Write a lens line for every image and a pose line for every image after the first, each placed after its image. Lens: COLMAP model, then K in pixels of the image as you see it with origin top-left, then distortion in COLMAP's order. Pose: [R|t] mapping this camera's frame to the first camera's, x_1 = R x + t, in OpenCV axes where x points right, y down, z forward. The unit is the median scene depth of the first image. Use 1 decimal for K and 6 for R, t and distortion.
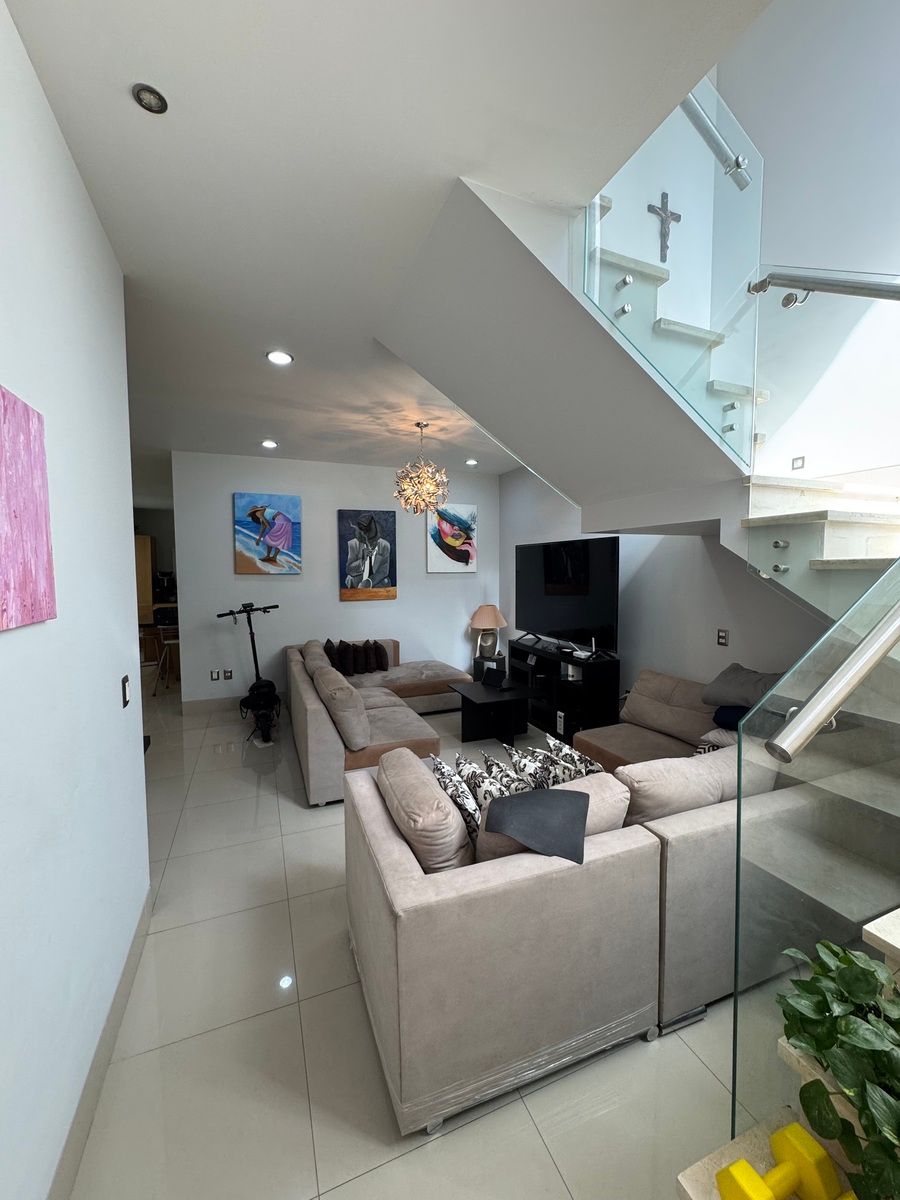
lens RADIAL K [[479.1, 0, 450.0], [0, 479.1, 598.3], [0, 0, 1]] dist [-0.000555, -0.000571]
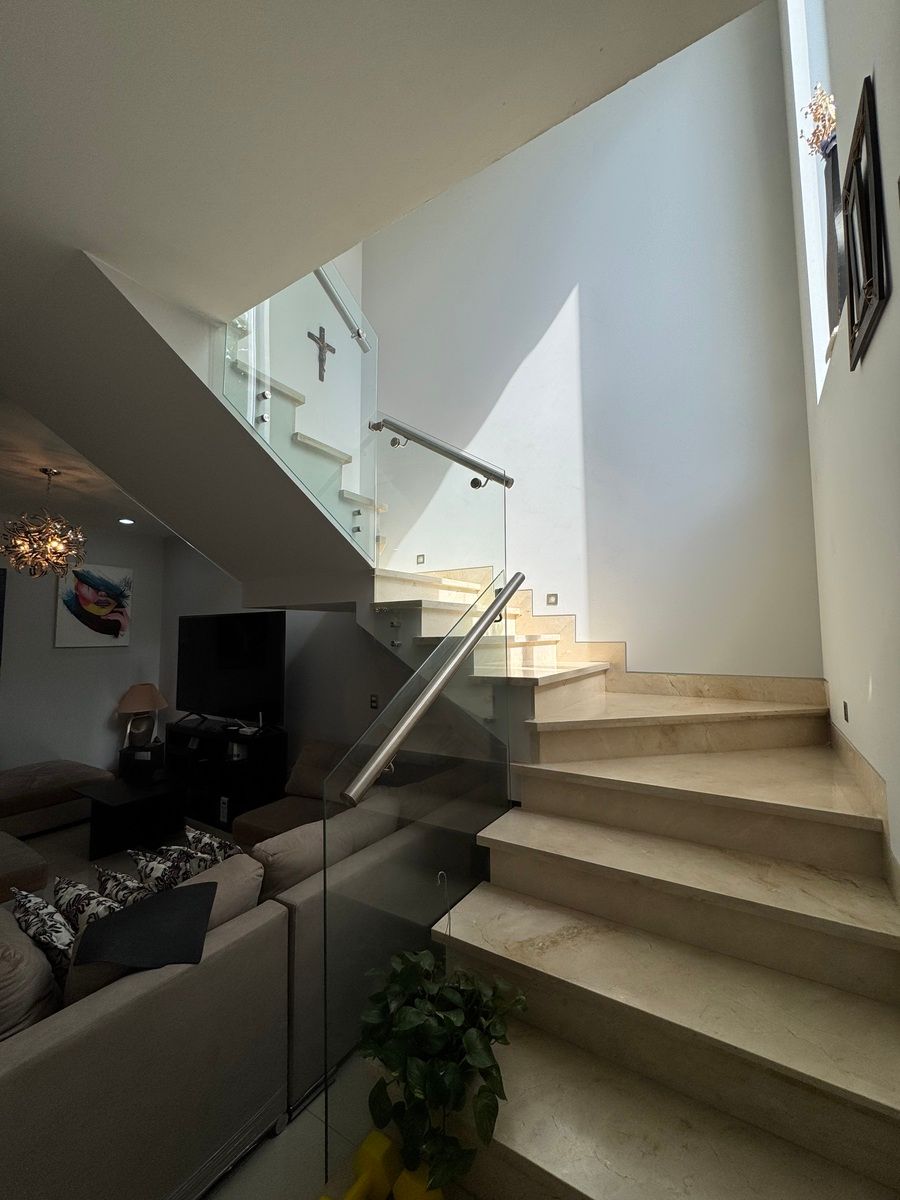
lens RADIAL K [[479.1, 0, 450.0], [0, 479.1, 598.3], [0, 0, 1]] dist [-0.000555, -0.000571]
pose [[0.814903, 0.041996, 0.578074, 0.069604], [0.041545, 0.990574, -0.130528, -0.009433], [-0.578107, 0.130384, 0.805477, -0.094939]]
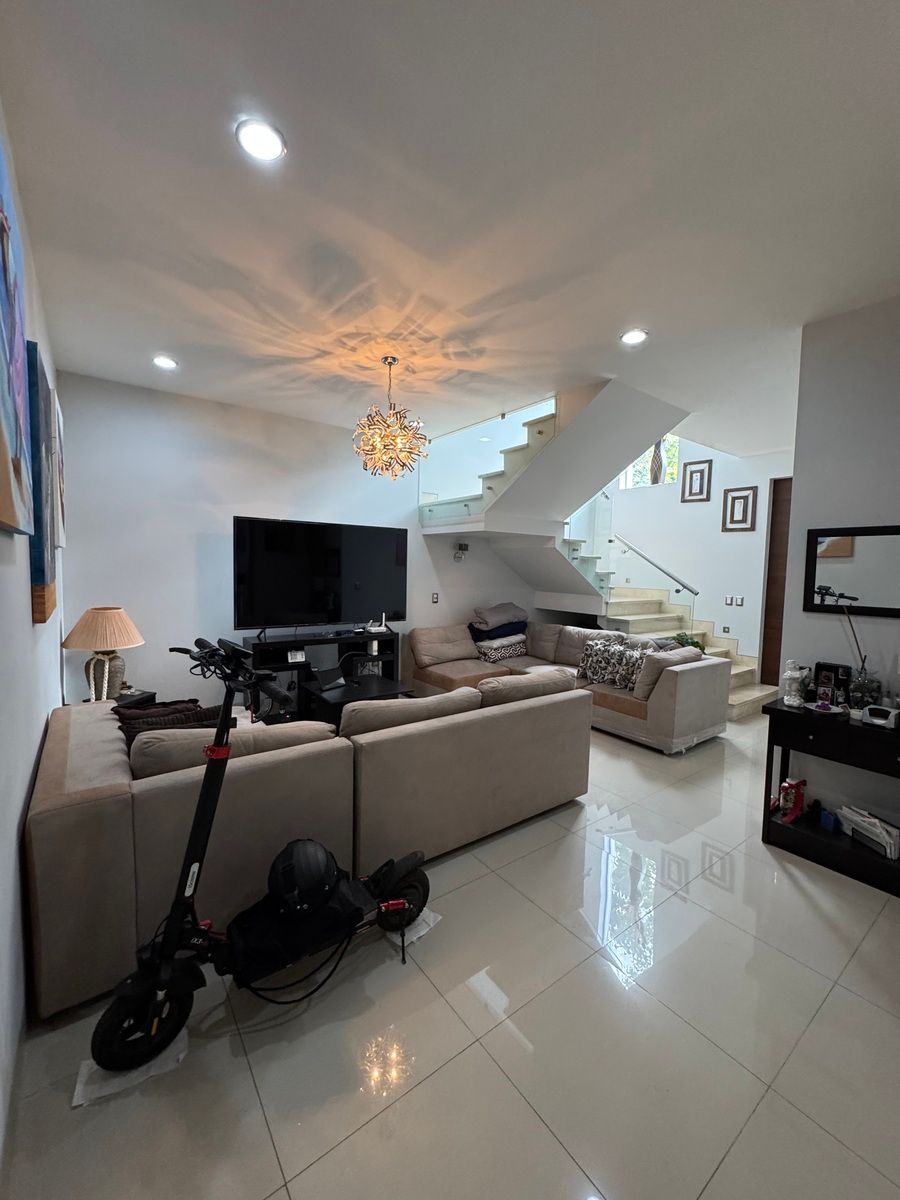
lens RADIAL K [[479.1, 0, 450.0], [0, 479.1, 598.3], [0, 0, 1]] dist [-0.000555, -0.000571]
pose [[-0.252239, -0.066921, 0.965348, -1.612797], [0.042543, 0.995874, 0.080153, -0.076584], [-0.966729, 0.061286, -0.248352, 2.126736]]
